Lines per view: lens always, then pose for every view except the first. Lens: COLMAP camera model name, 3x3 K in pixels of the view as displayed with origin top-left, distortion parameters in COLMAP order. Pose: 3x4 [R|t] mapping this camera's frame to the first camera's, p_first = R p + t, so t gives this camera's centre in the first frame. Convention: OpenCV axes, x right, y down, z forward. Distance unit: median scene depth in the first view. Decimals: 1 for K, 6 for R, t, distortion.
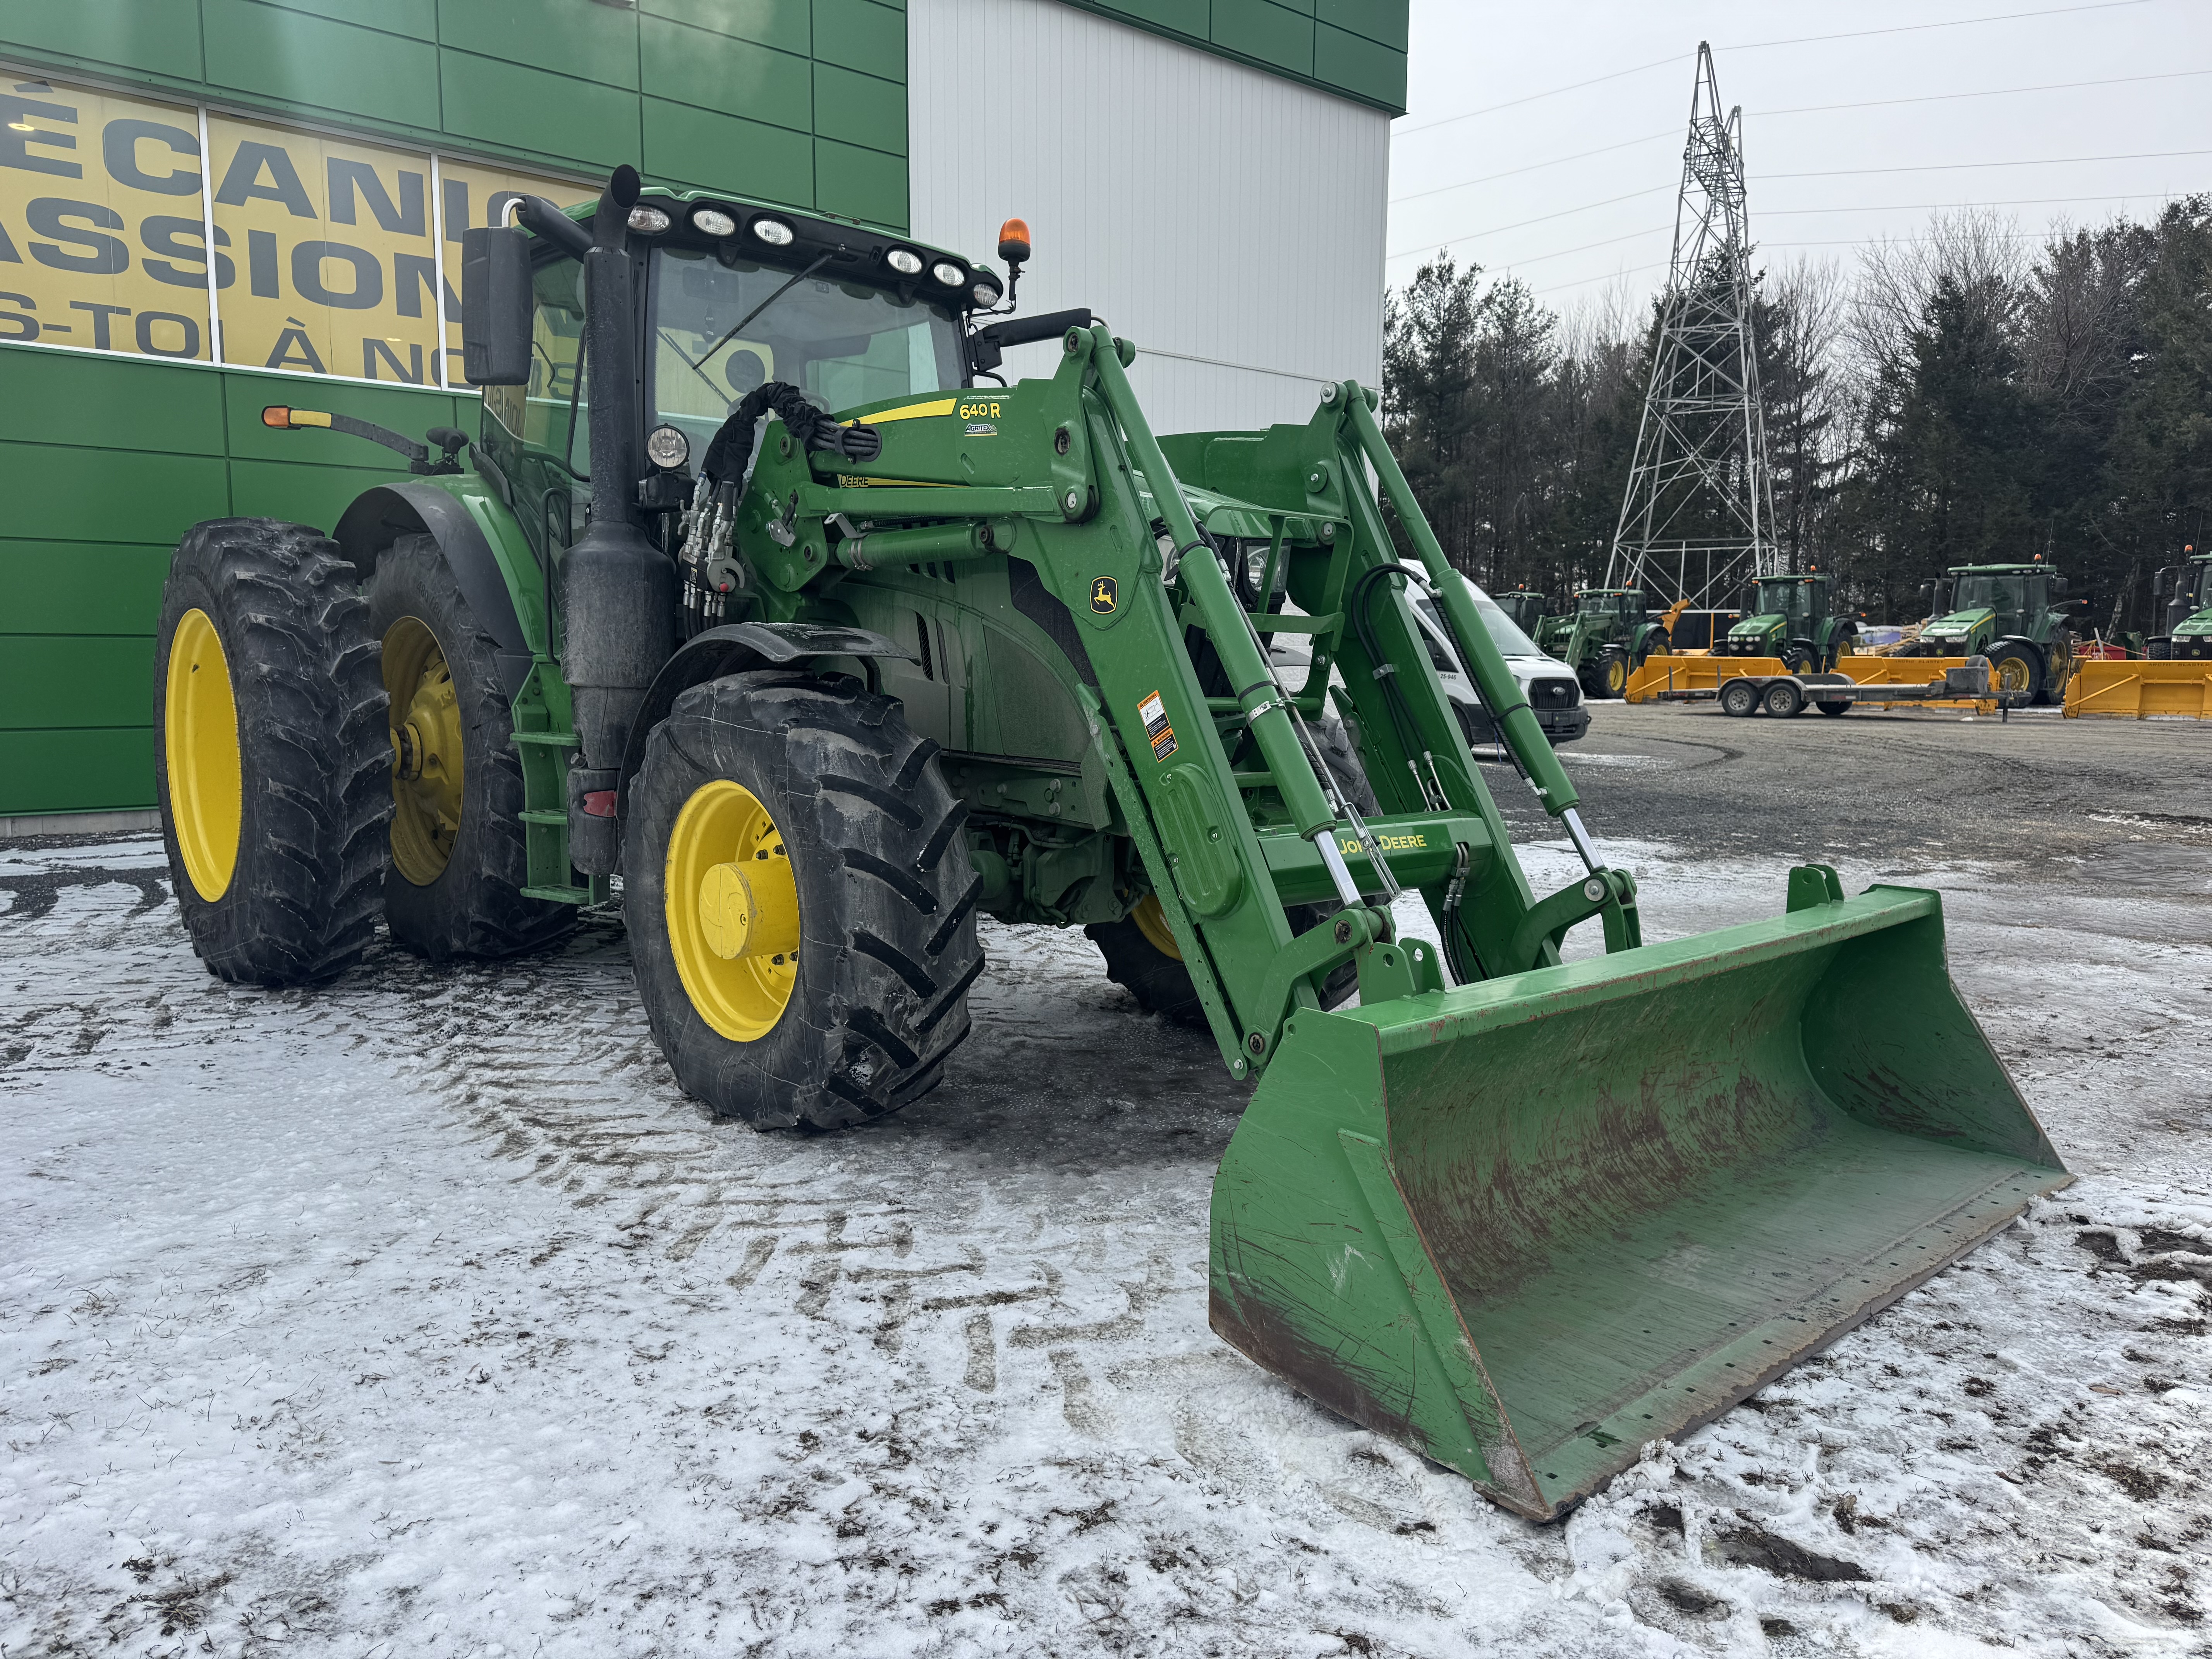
lens RADIAL K [[1570.4, 0, 1108.7], [0, 1570.4, 867.3], [0, 0, 1]] dist [-0.008410, -0.001535]
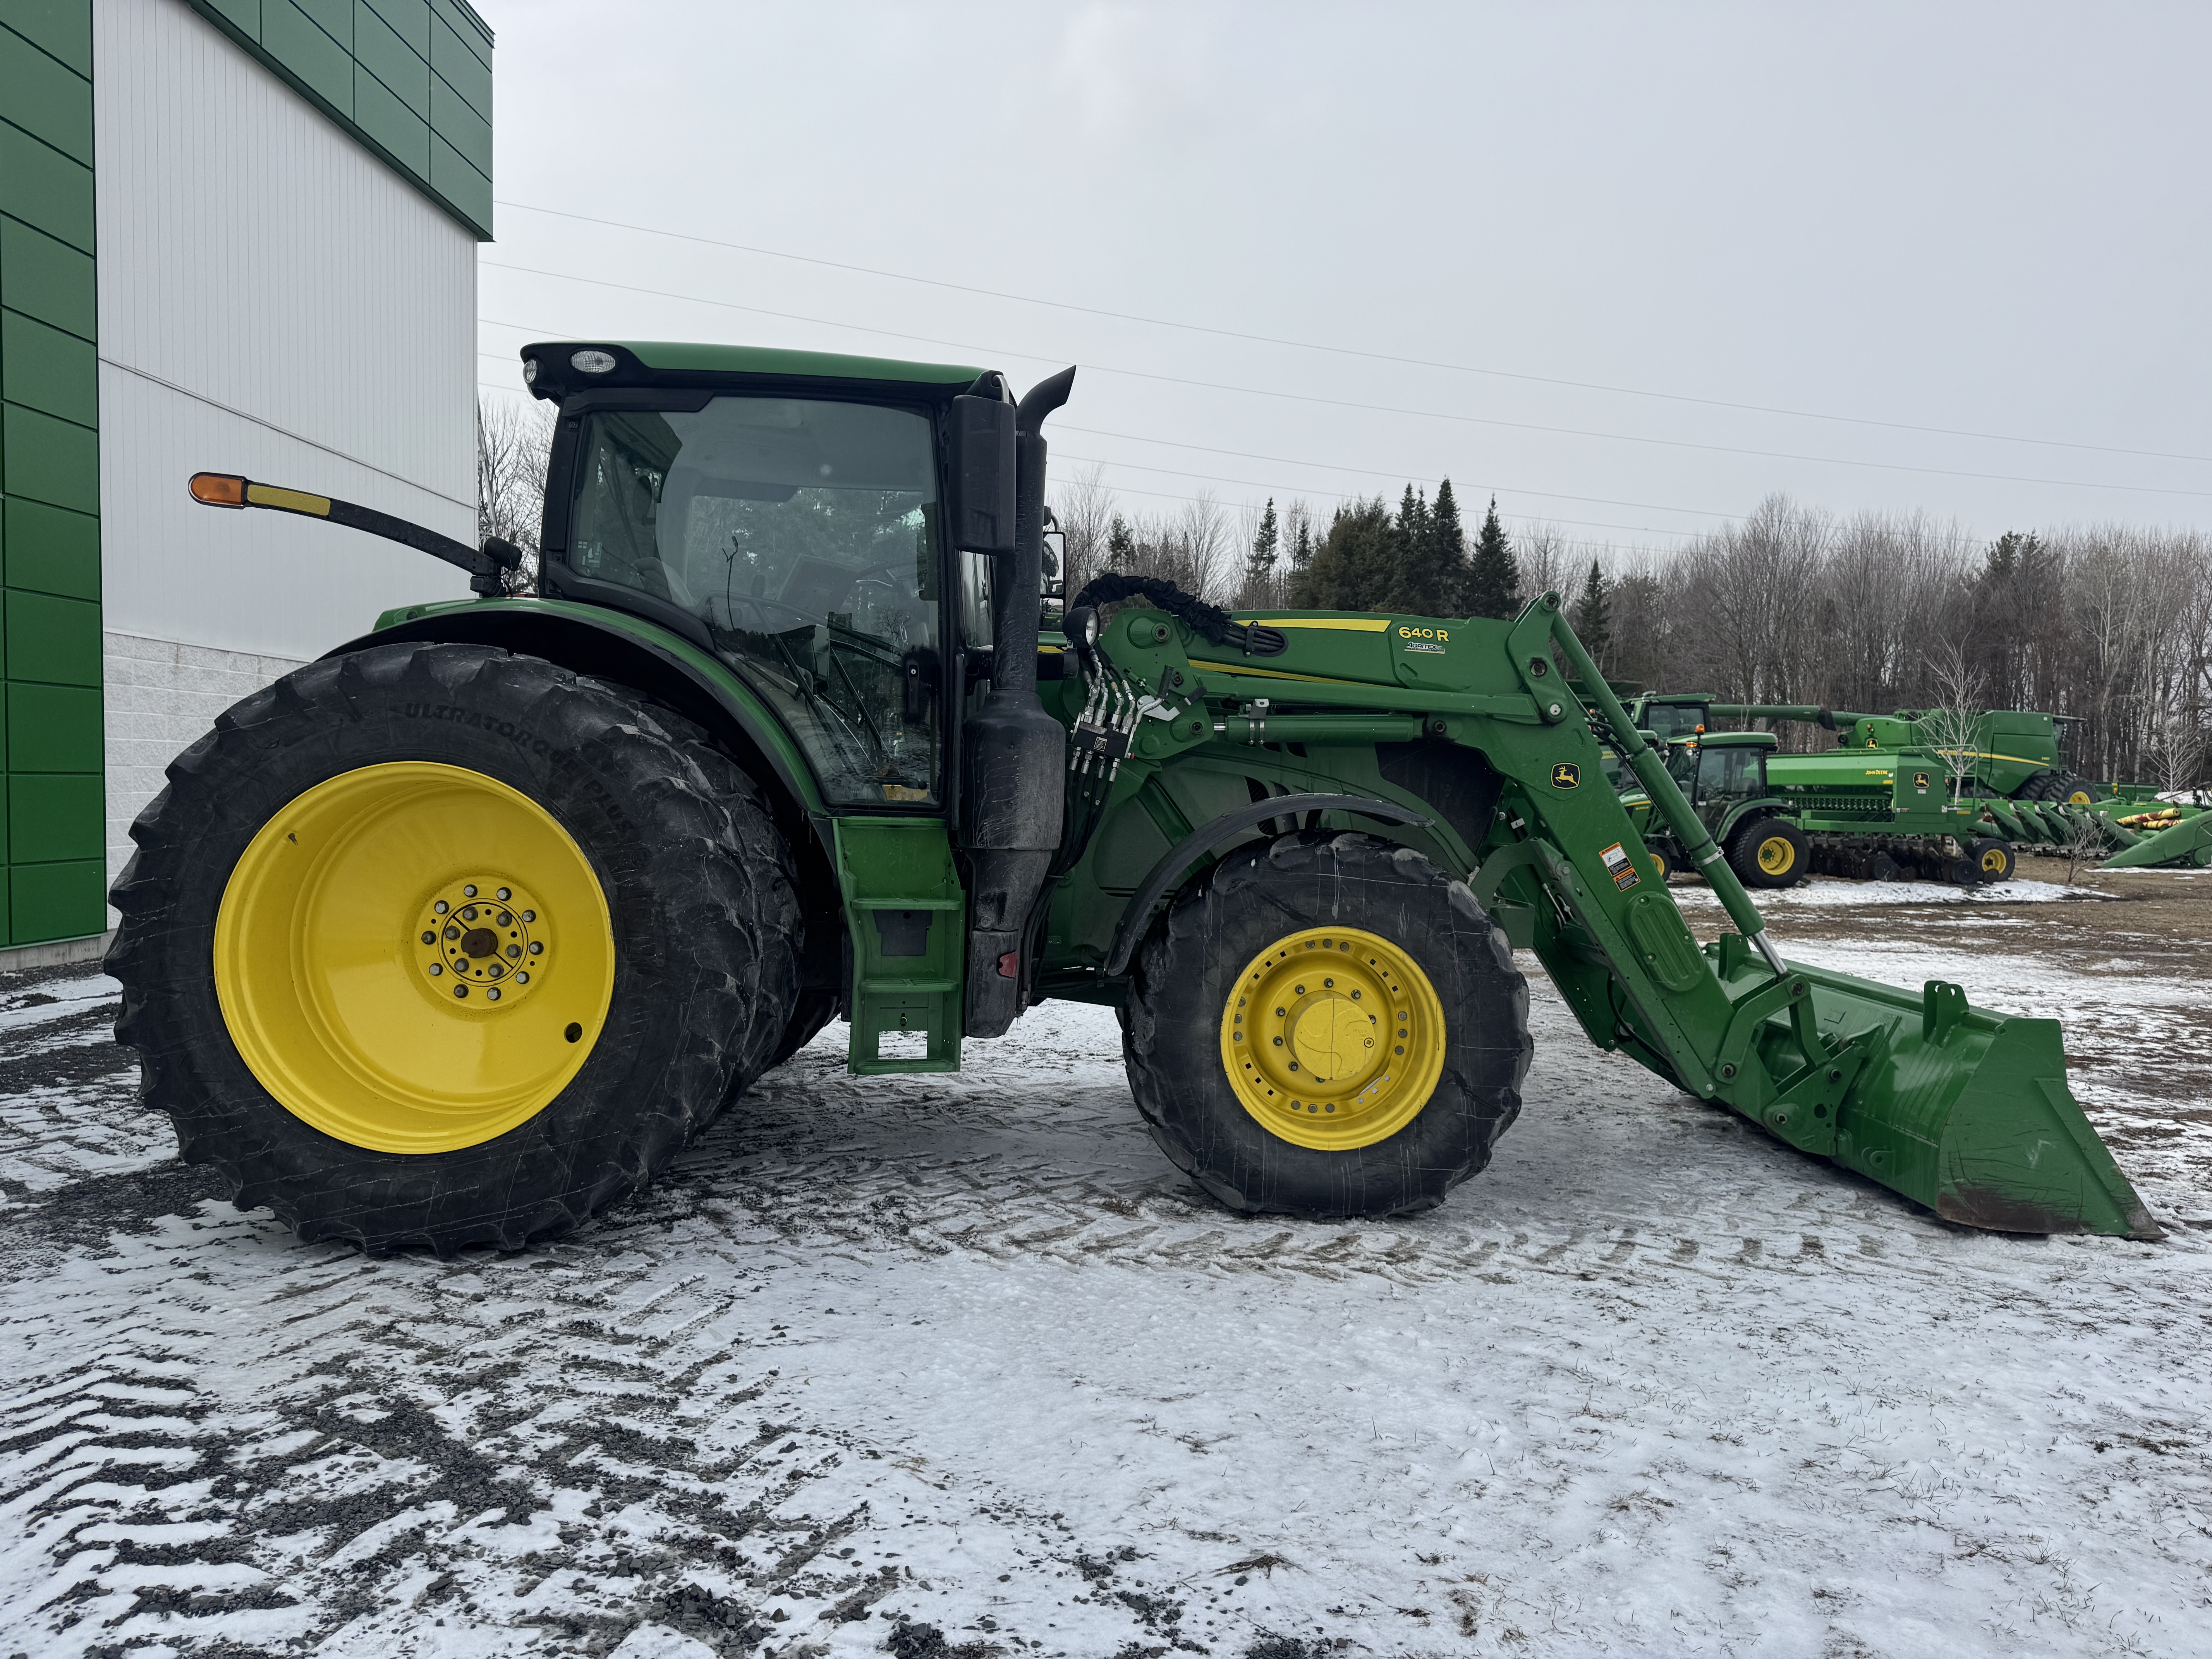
lens RADIAL K [[1570.4, 0, 1108.7], [0, 1570.4, 867.3], [0, 0, 1]] dist [-0.008410, -0.001535]
pose [[0.665511, -0.038057, 0.745418, -1.335756], [0.091295, 0.995351, -0.030690, -0.085821], [-0.740784, 0.088477, 0.665891, 0.371710]]
